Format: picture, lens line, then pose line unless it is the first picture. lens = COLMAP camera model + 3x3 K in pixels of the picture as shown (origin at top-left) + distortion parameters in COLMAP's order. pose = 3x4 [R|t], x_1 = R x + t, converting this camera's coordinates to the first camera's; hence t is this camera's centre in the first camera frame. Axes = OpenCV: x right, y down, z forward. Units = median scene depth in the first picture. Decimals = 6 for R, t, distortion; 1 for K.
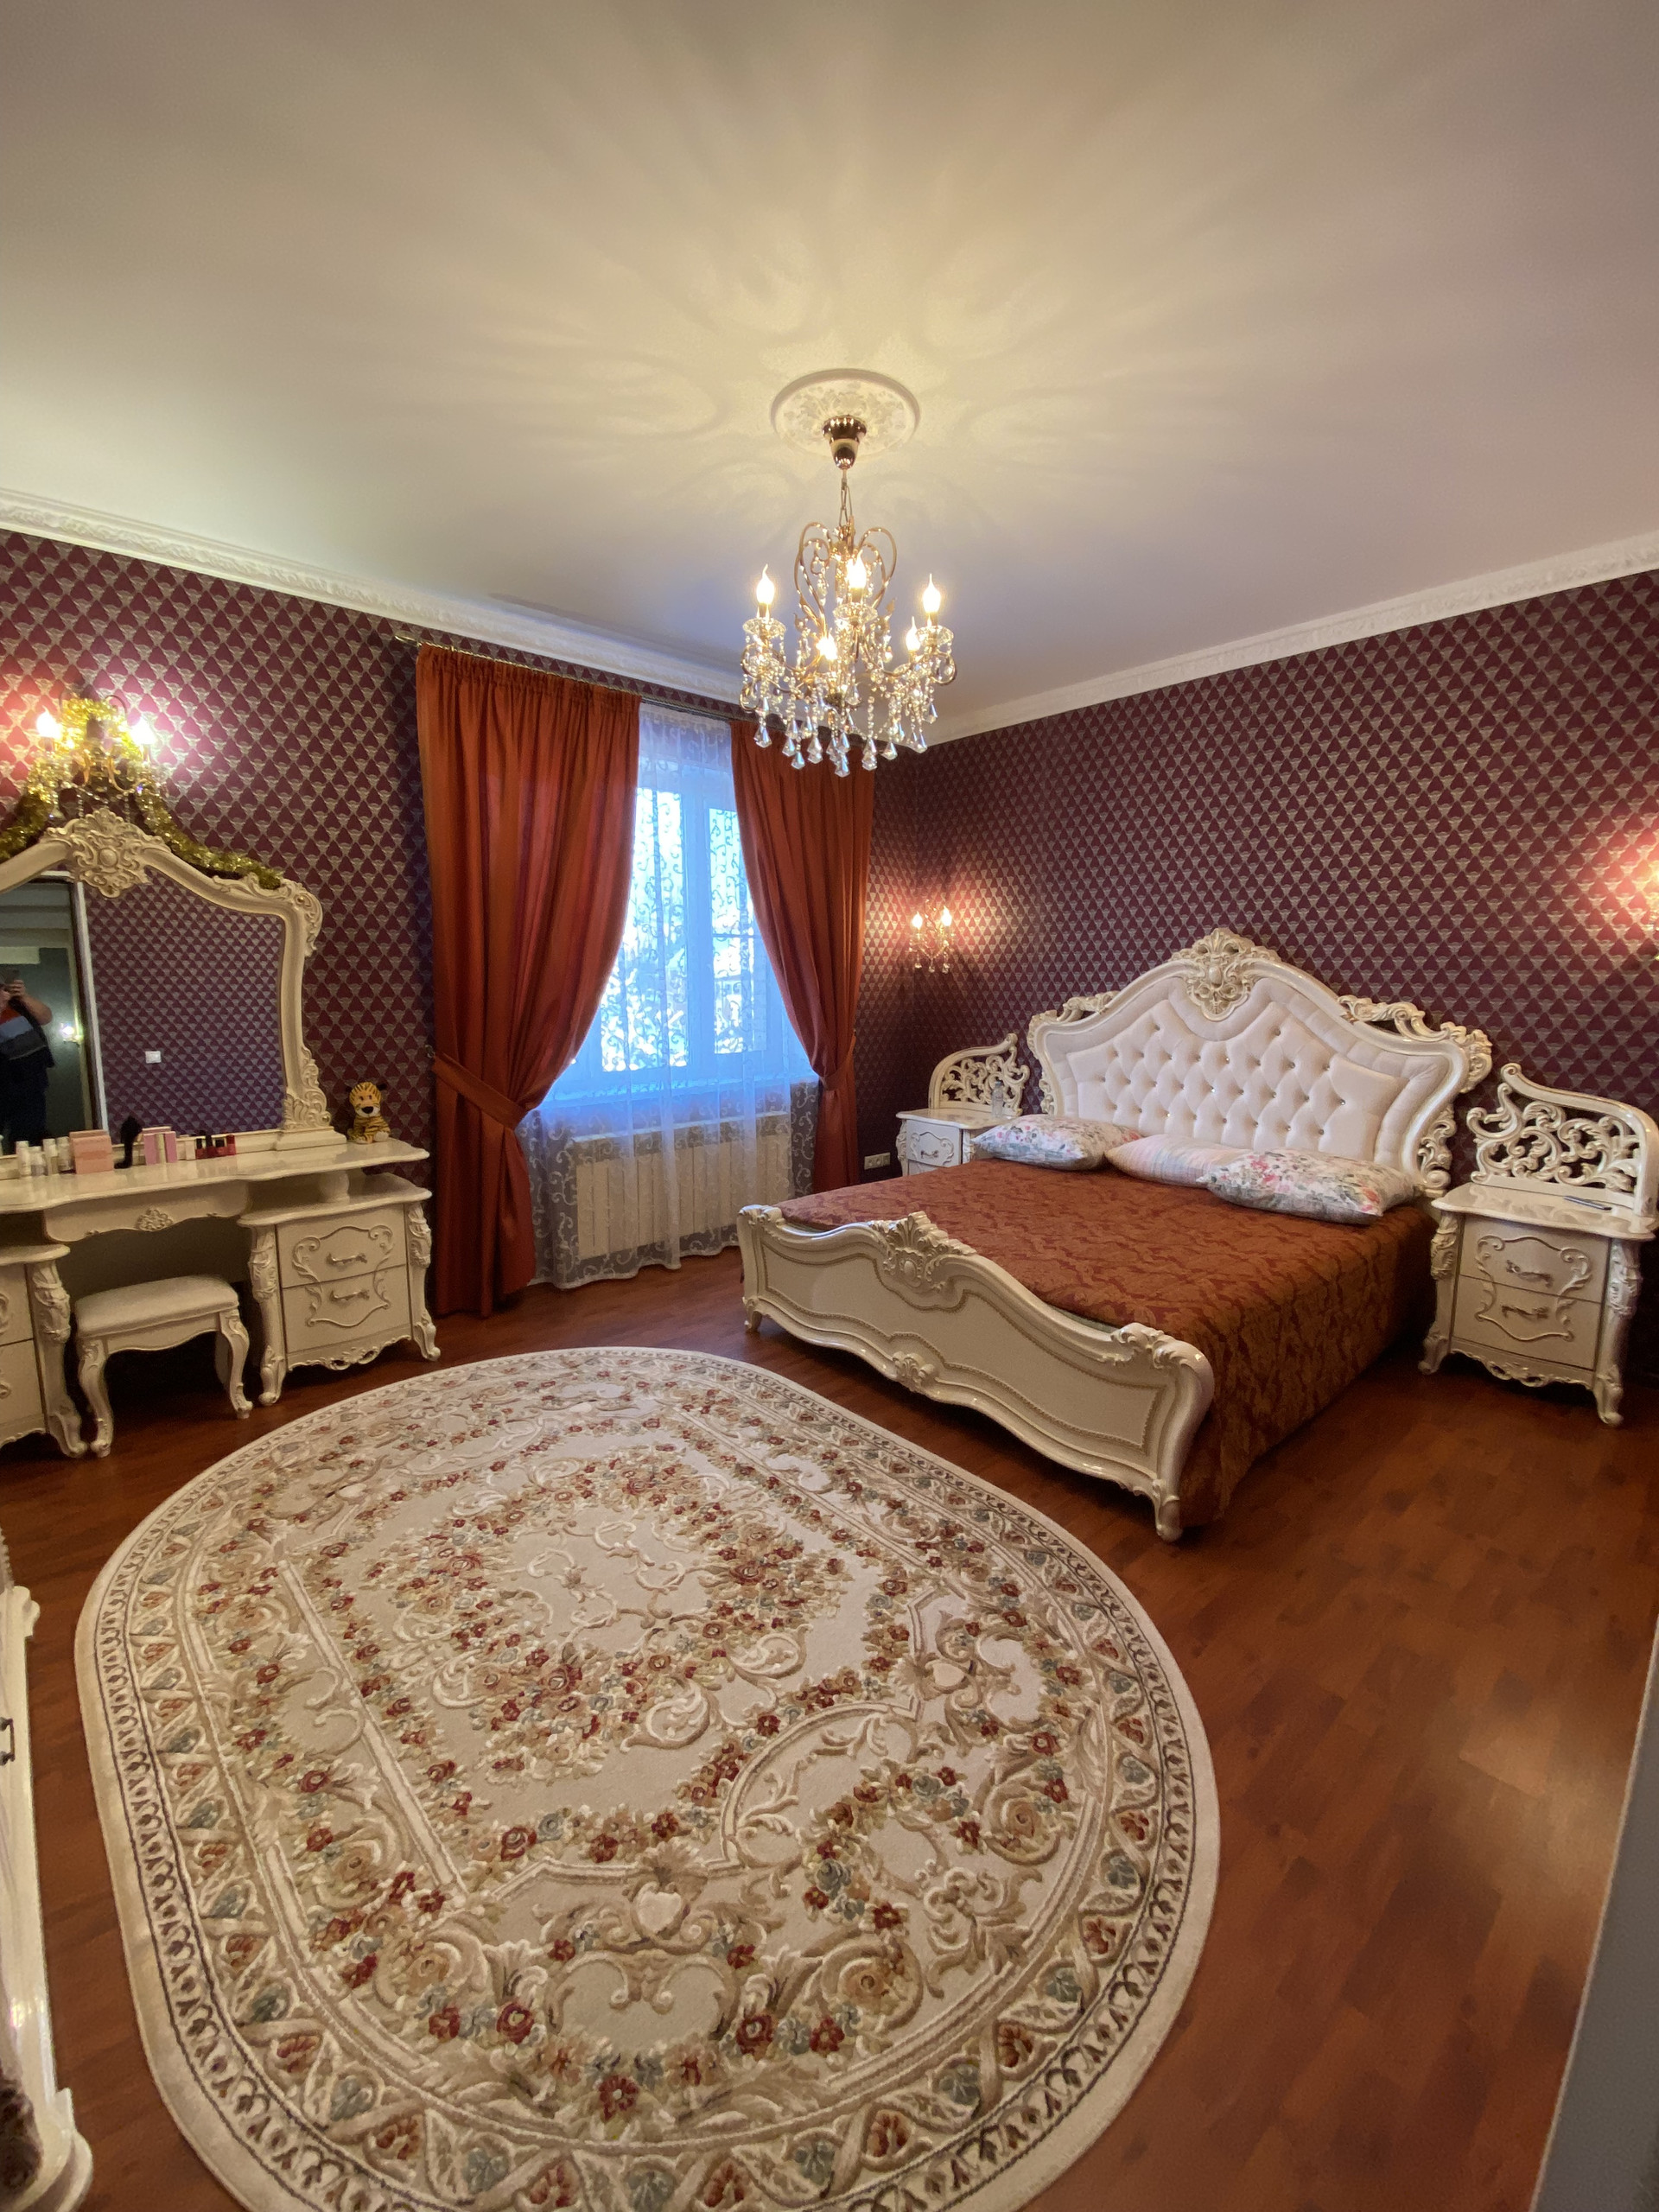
lens RADIAL K [[907.0, 0, 829.5], [0, 907.0, 1106.0], [0, 0, 1]] dist [0.121626, -0.036720]
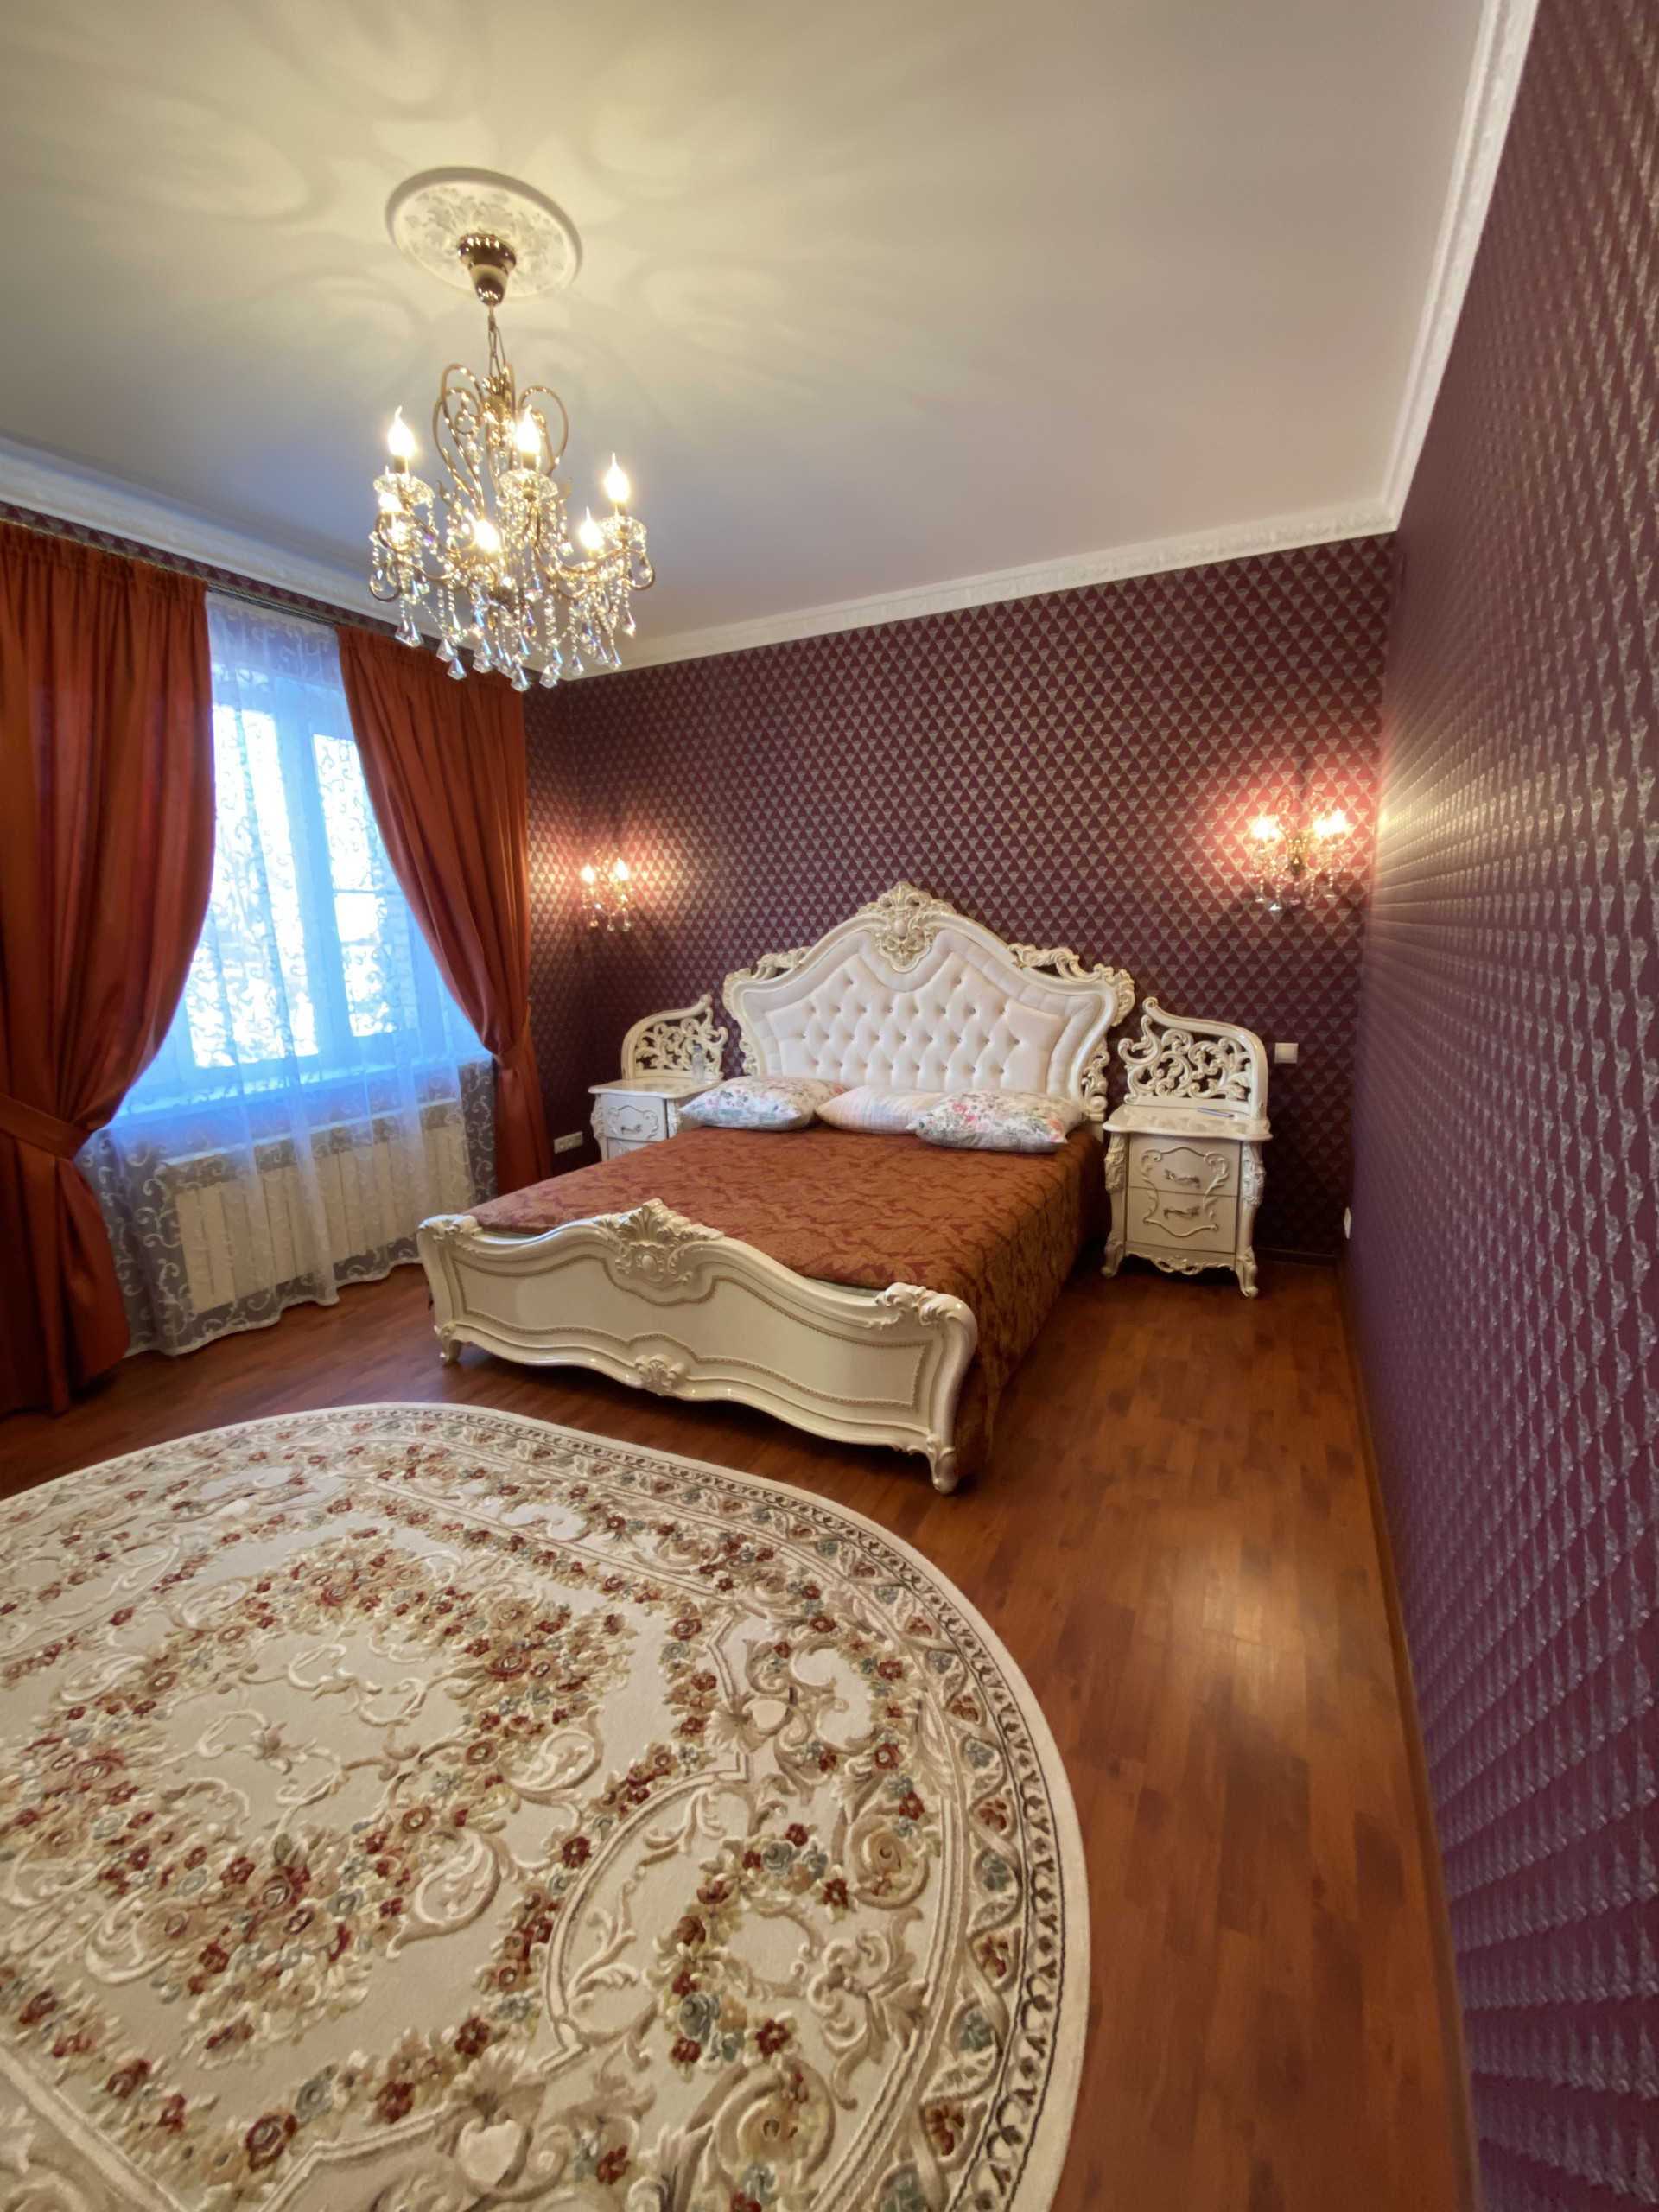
lens RADIAL K [[932.8, 0, 826.7], [0, 932.8, 1088.6], [0, 0, 1]] dist [0.073609, -0.032402]
pose [[0.935885, -0.093465, 0.339681, -0.061035], [0.086701, 0.995617, 0.035071, -0.013161], [-0.341470, -0.003372, 0.939886, 0.100795]]
